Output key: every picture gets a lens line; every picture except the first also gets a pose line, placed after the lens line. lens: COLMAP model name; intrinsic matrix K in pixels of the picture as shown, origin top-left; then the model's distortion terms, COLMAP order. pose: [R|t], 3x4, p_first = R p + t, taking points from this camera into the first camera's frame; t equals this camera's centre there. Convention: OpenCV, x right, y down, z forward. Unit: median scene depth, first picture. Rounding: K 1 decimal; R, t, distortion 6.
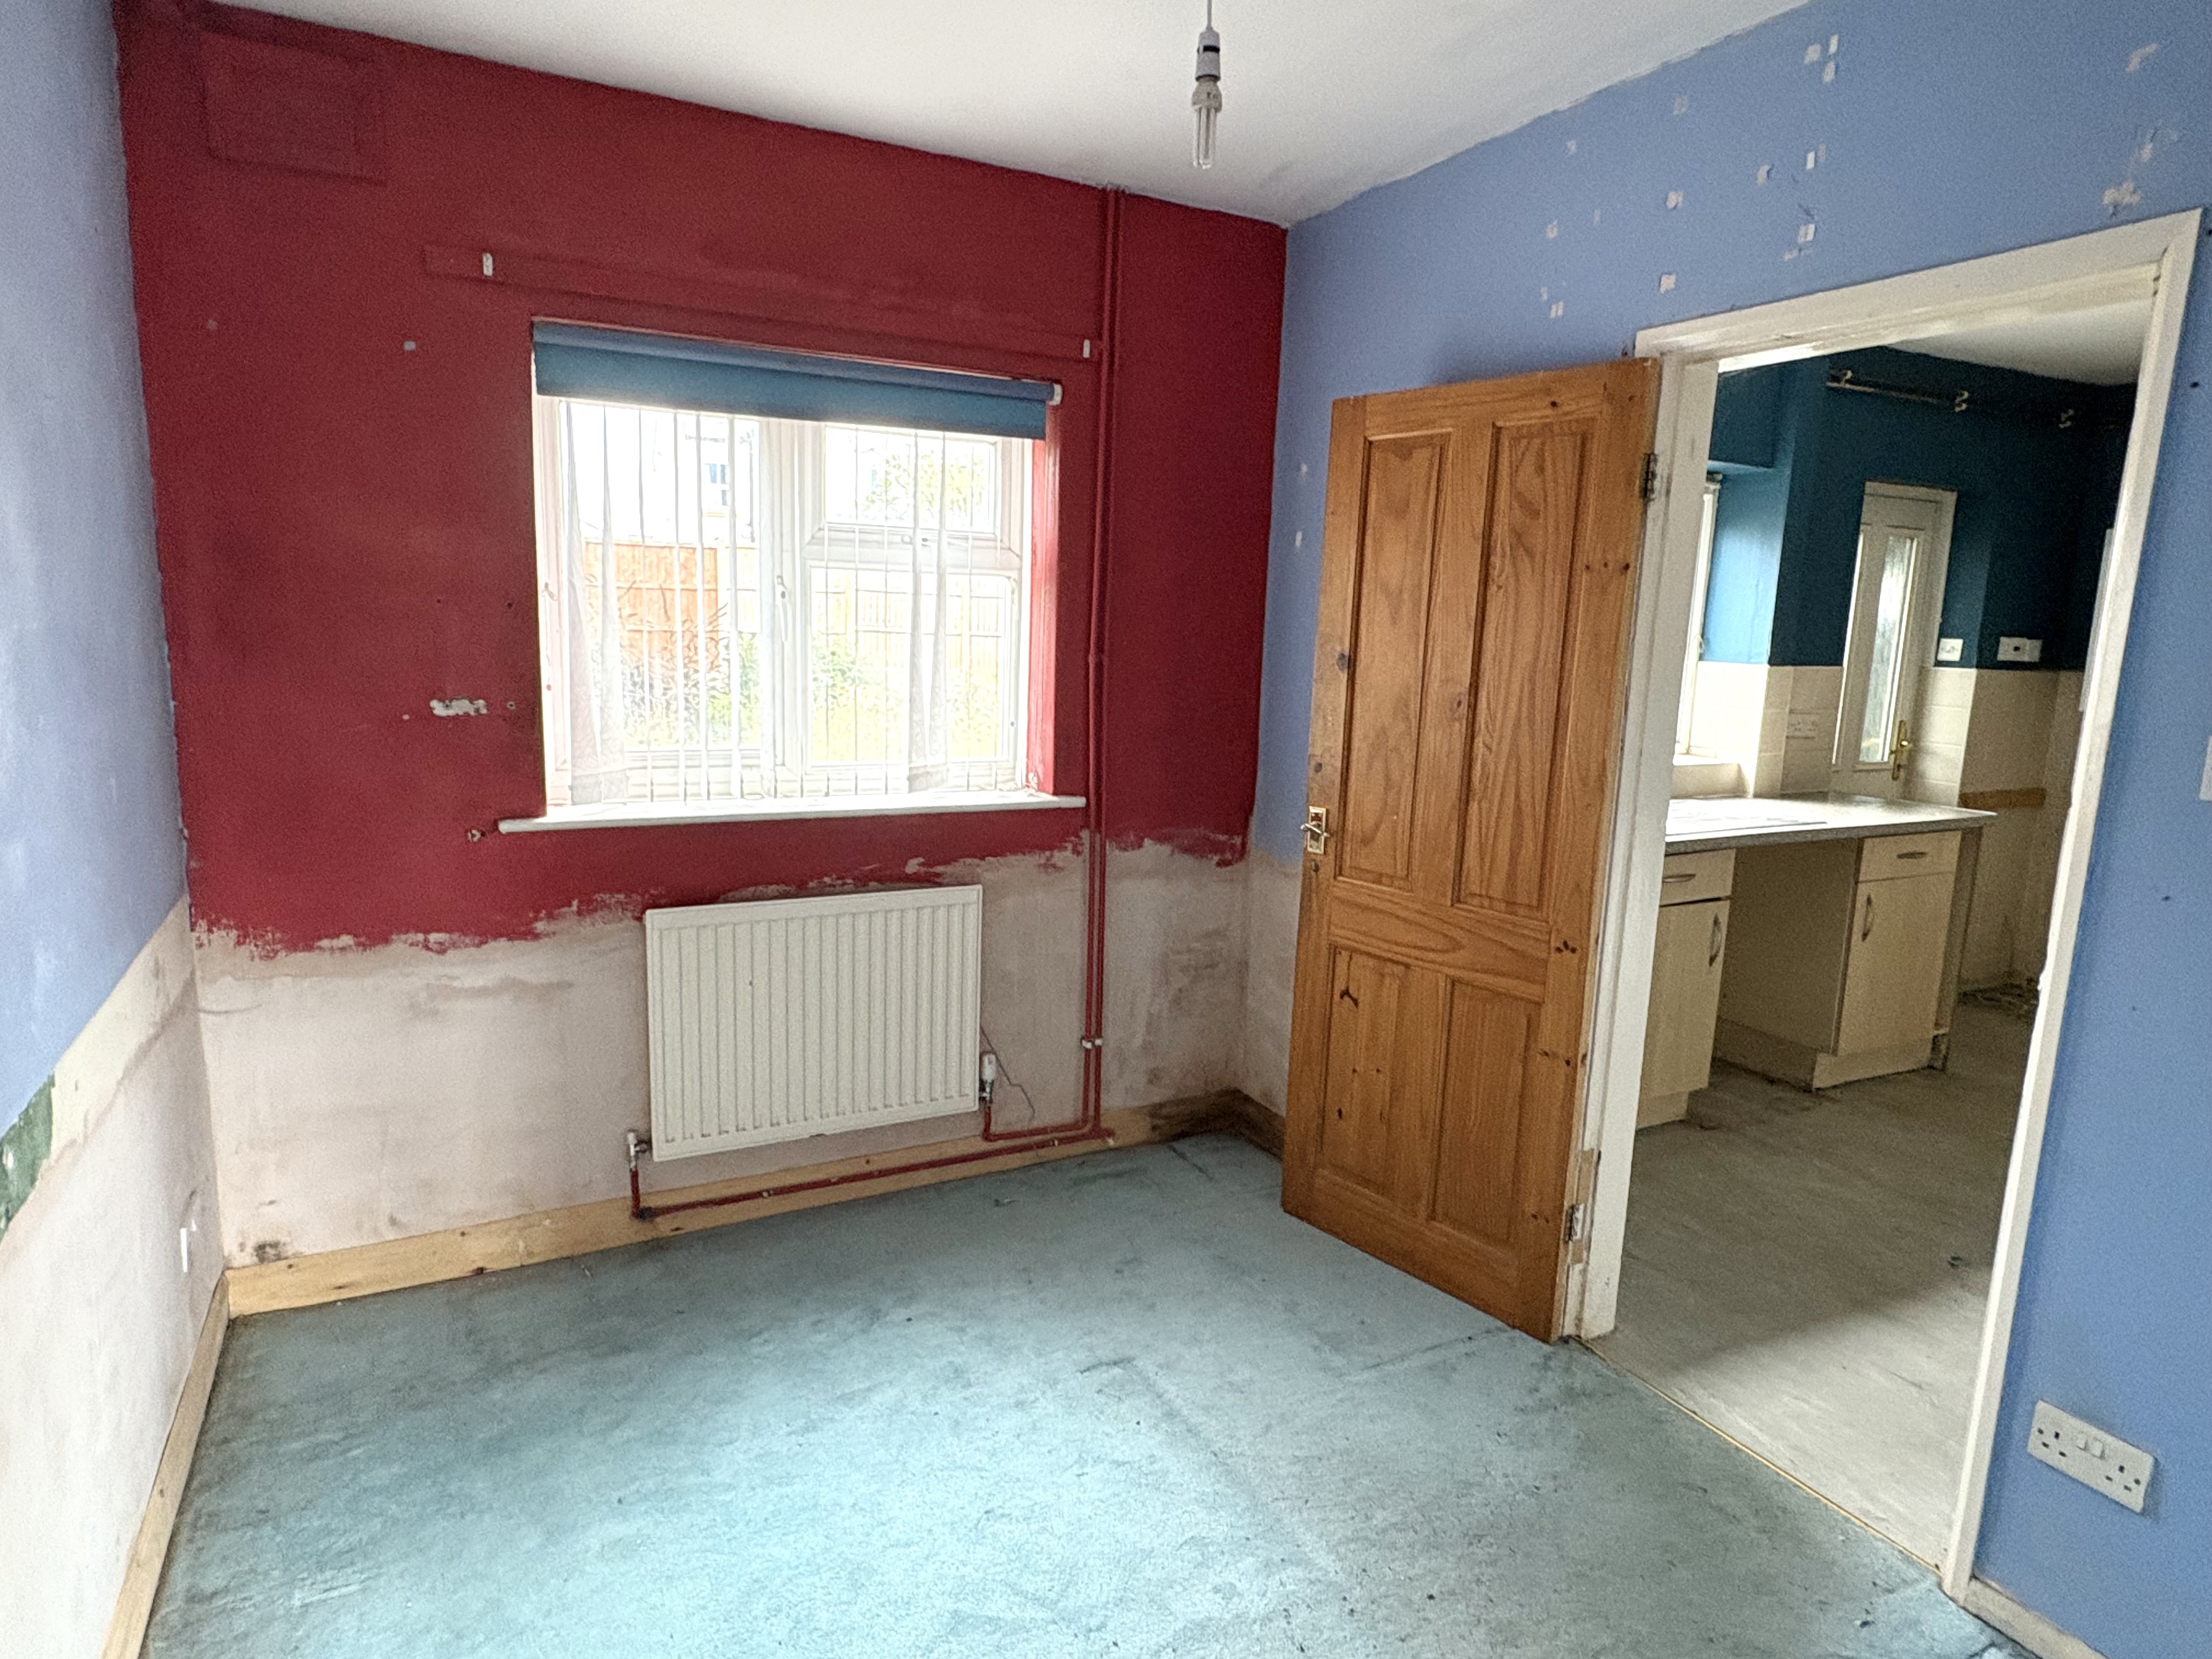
lens RADIAL K [[1275.5, 0, 1089.1], [0, 1275.5, 824.4], [0, 0, 1]] dist [-0.002659, -0.001224]
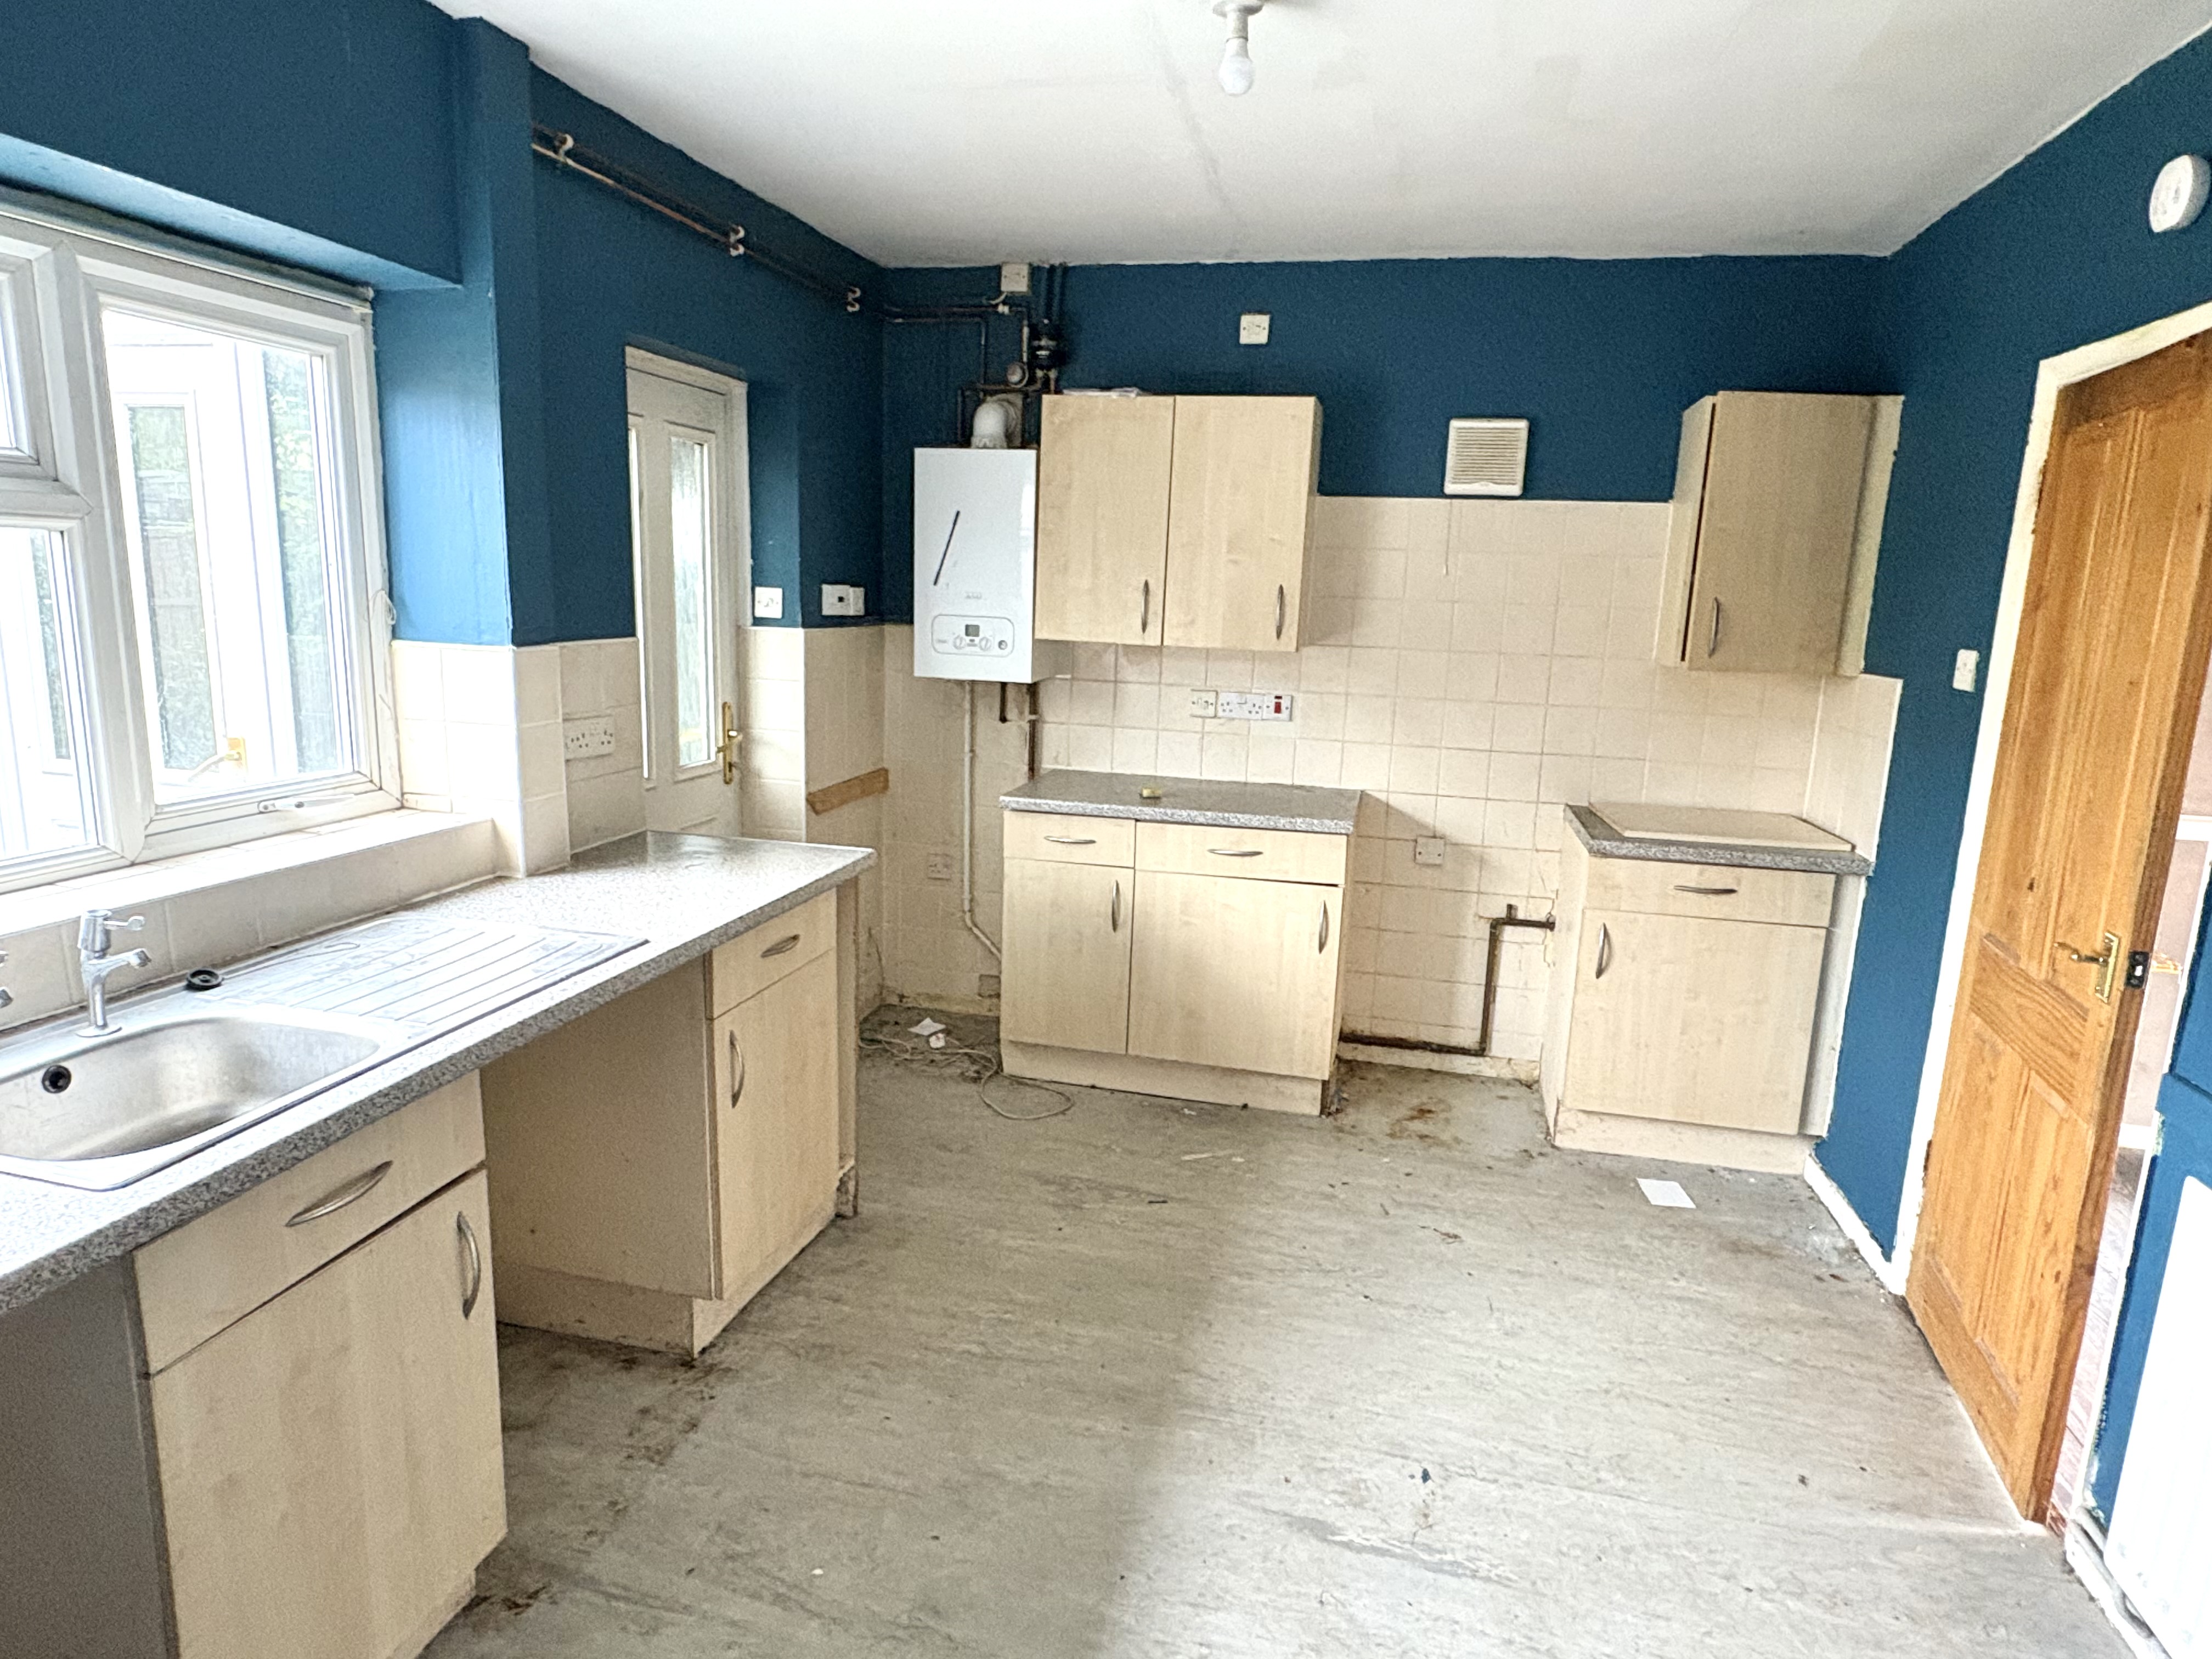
lens RADIAL K [[1275.5, 0, 1096.8], [0, 1275.5, 832.6], [0, 0, 1]] dist [-0.002659, -0.001224]
pose [[0.648147, -0.156961, 0.745163, 0.260736], [0.112364, 0.987529, 0.110278, -0.074638], [-0.753180, 0.012253, 0.657701, 0.424930]]
